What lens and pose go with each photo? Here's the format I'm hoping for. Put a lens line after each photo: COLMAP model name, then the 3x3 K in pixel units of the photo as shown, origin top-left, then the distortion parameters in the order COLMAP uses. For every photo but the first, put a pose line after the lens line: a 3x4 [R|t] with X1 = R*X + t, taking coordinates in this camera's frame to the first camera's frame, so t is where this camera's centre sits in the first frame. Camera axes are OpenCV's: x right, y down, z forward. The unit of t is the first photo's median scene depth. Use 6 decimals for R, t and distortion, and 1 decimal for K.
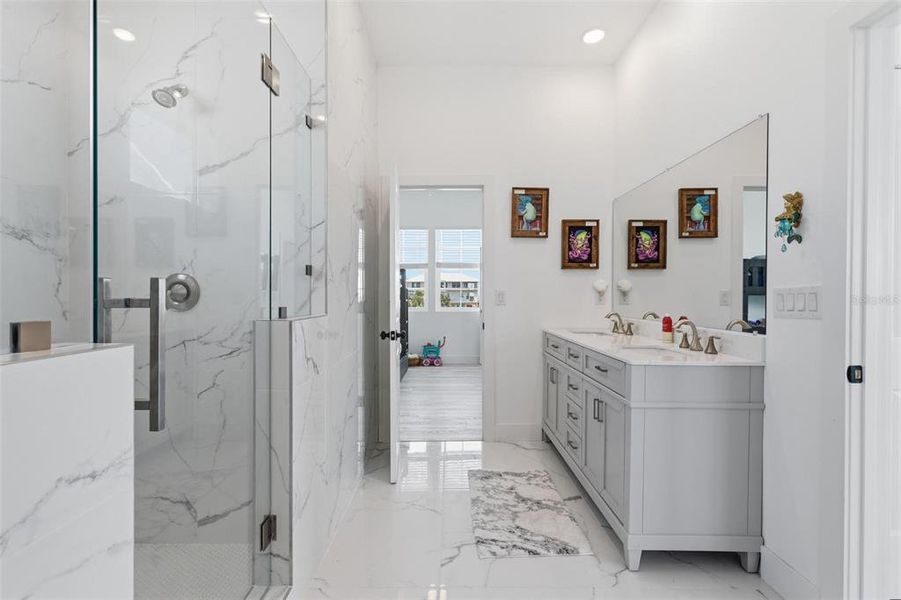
lens RADIAL K [[396.2, 0, 448.5], [0, 396.2, 298.6], [0, 0, 1]] dist [-0.002191, 0.000186]
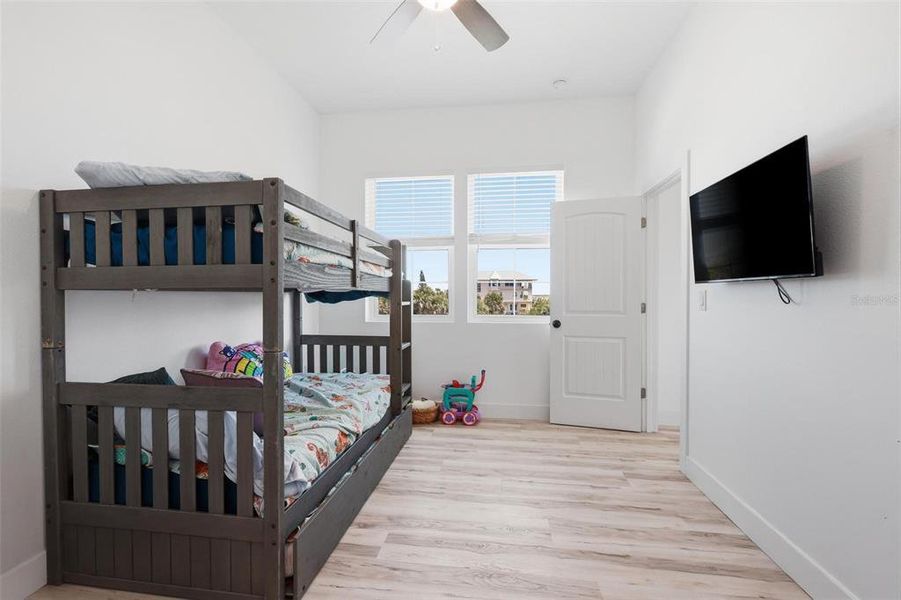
lens RADIAL K [[396.2, 0, 448.5], [0, 396.2, 298.6], [0, 0, 1]] dist [-0.002191, 0.000186]
pose [[0.991192, 0.000769, -0.132433, 0.014343], [-0.000356, 0.999995, 0.003143, -0.002671], [0.132435, -0.003068, 0.991187, 0.458348]]
